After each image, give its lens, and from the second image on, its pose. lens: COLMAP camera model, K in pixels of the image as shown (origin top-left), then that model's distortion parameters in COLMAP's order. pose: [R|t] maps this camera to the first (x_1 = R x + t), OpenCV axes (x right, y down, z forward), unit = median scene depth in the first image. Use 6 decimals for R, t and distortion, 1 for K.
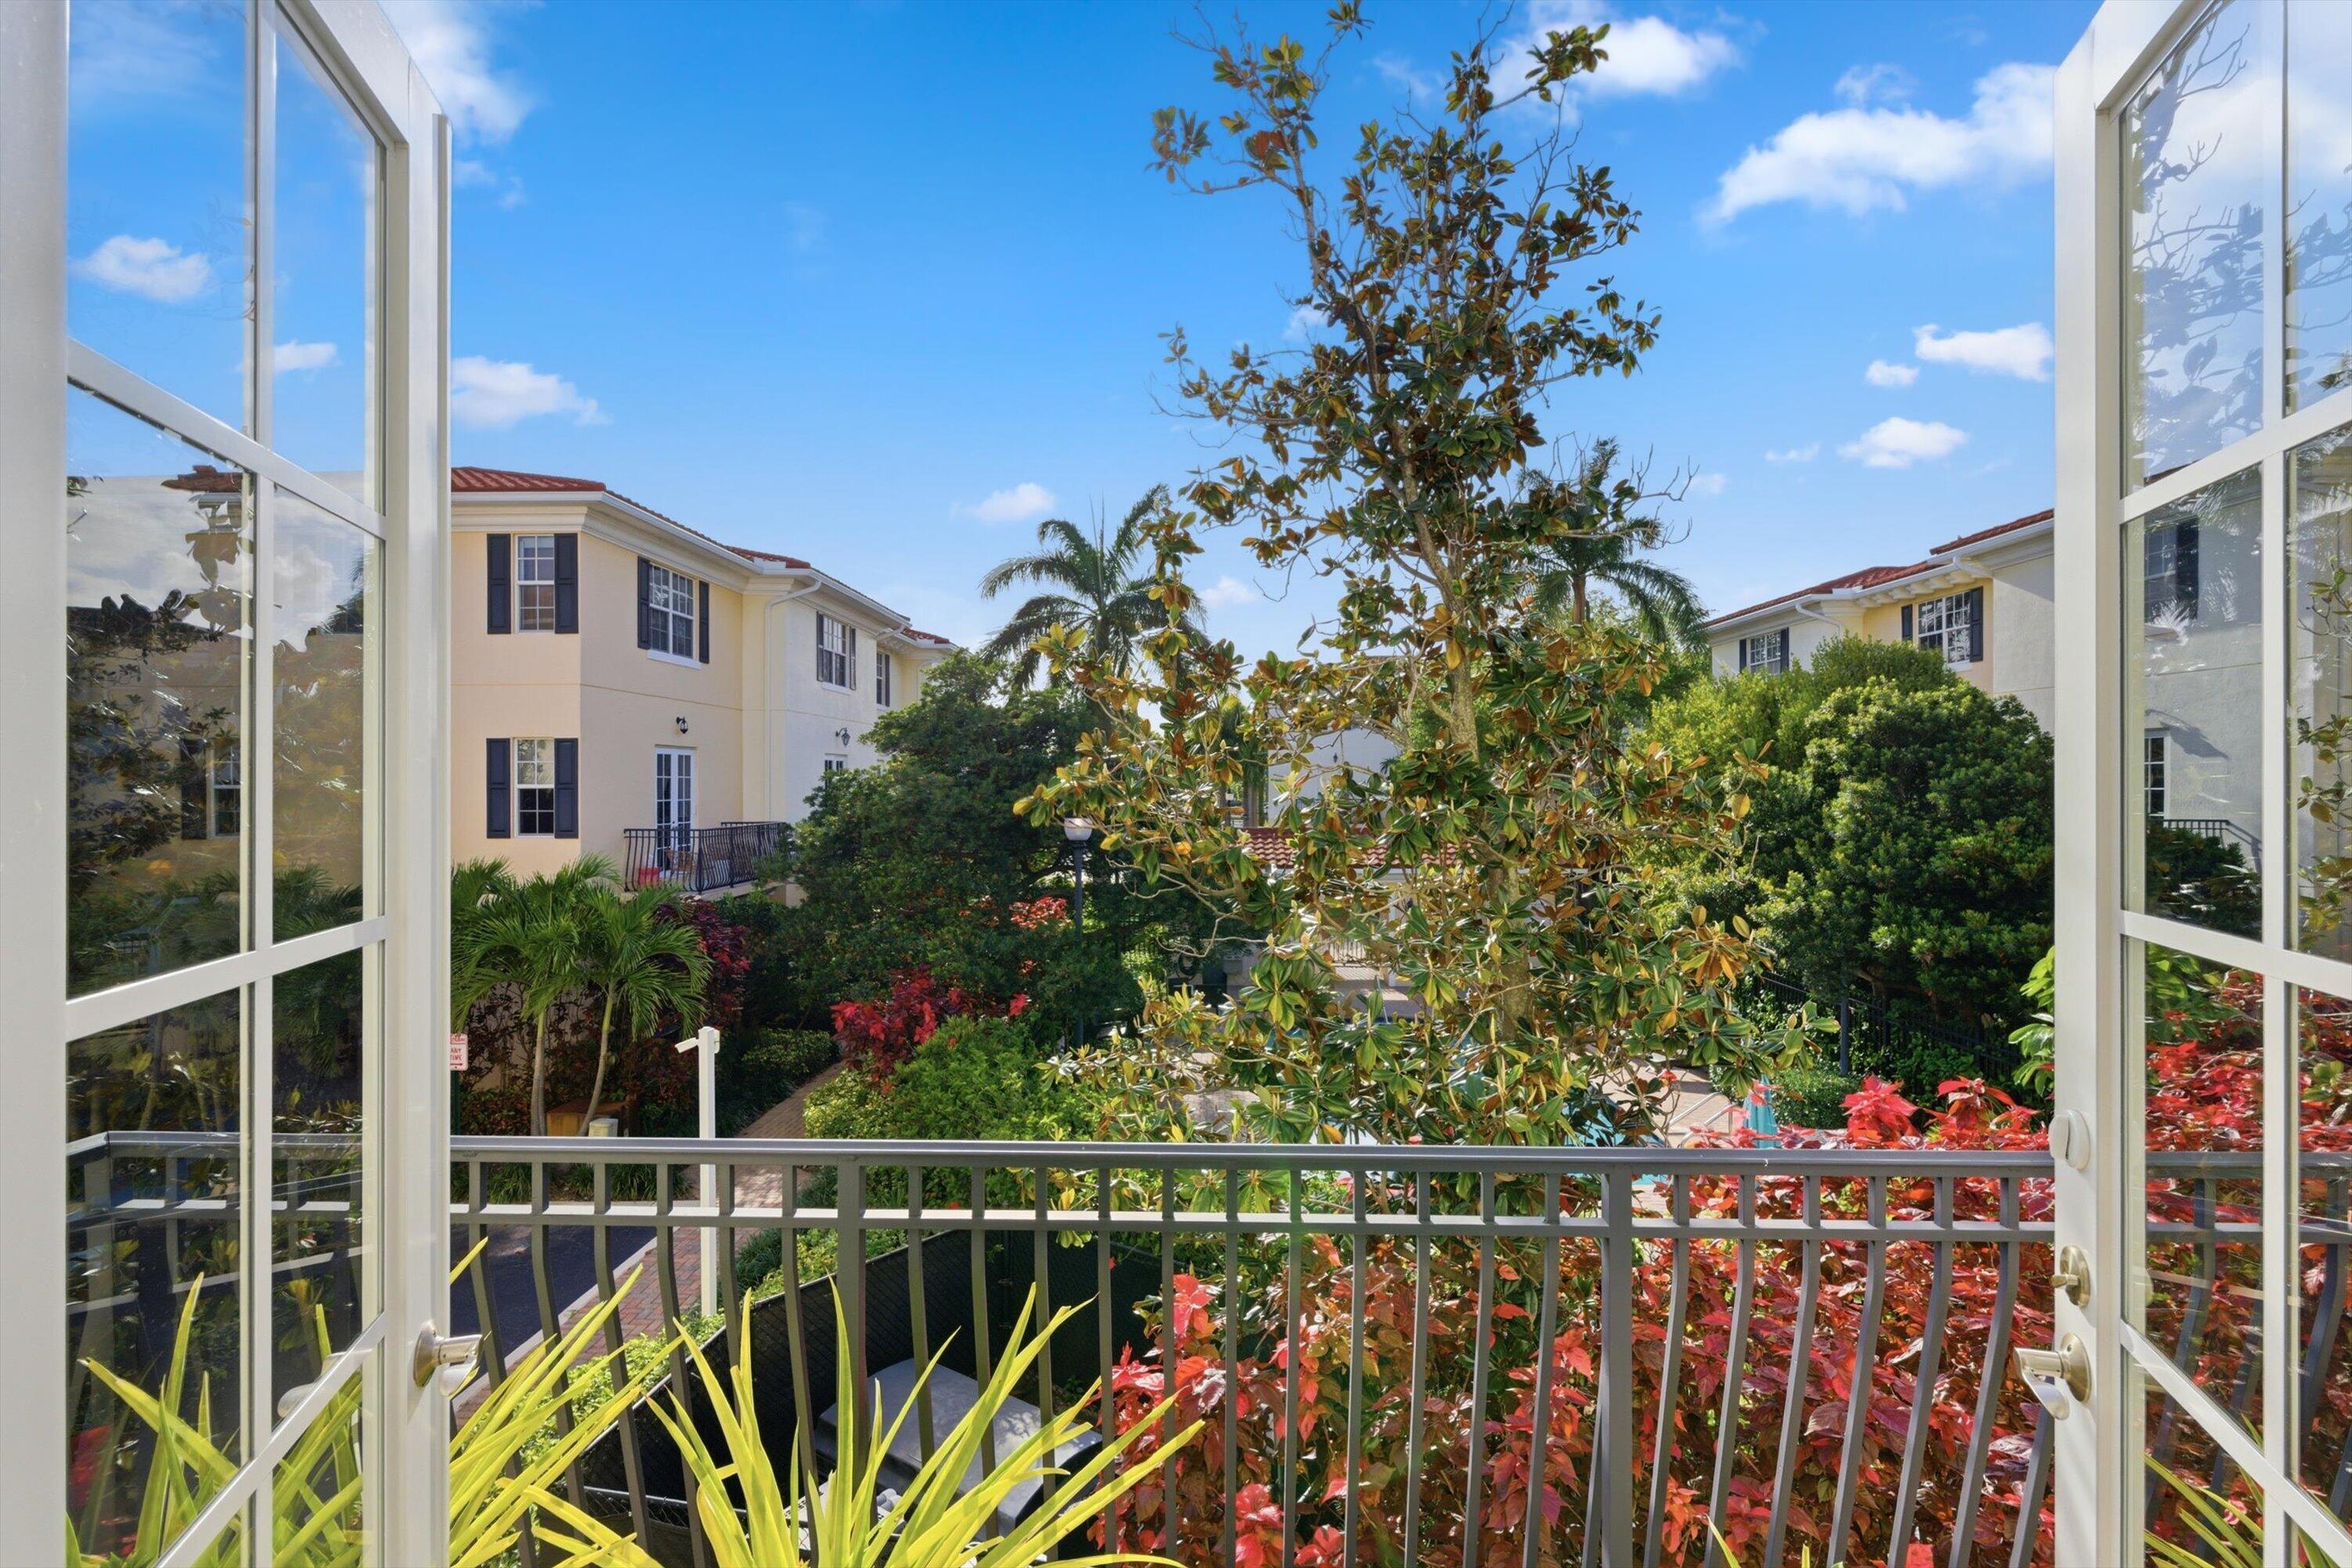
lens RADIAL K [[1081.7, 0, 1177.9], [0, 1081.7, 782.0], [0, 0, 1]] dist [0.007250, 0.000108]
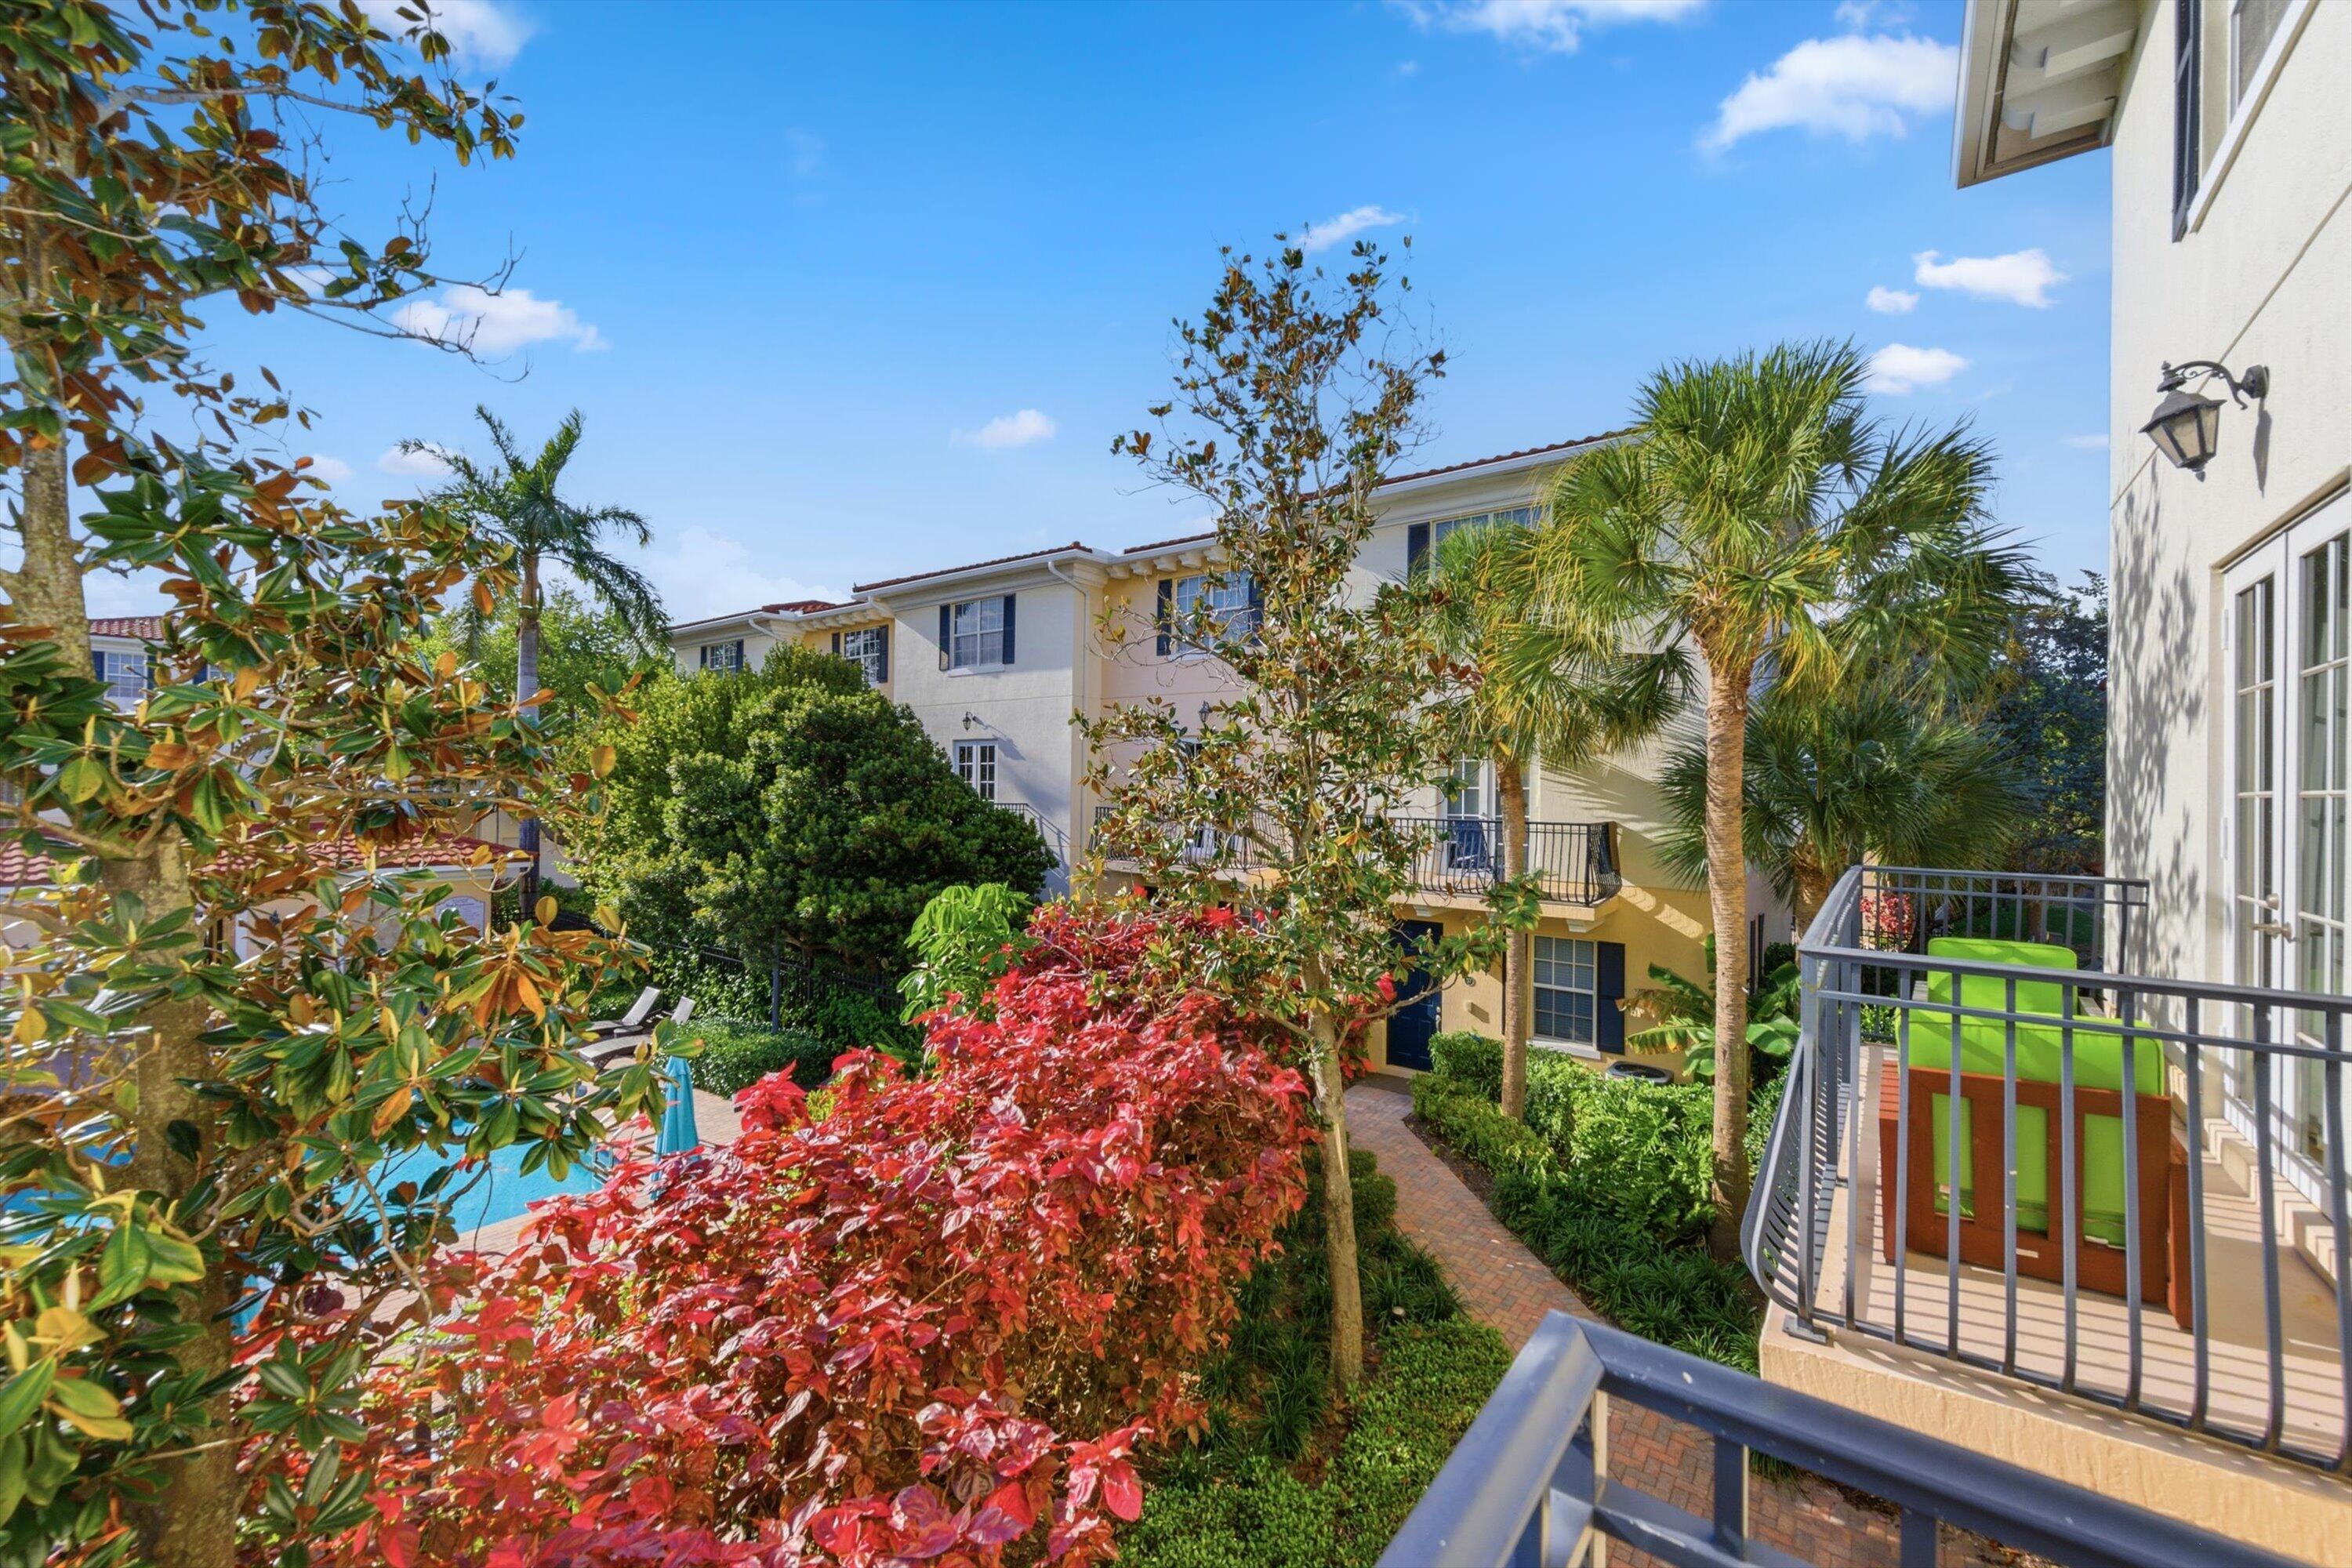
lens RADIAL K [[929.0, 0, 1183.1], [0, 929.0, 782.8], [0, 0, 1]] dist [0.030769, 0.000200]
pose [[0.585457, 0.017979, 0.810504, 0.172208], [-0.019642, 0.999775, -0.007989, 0.026828], [-0.810466, -0.011243, 0.585678, 0.222474]]
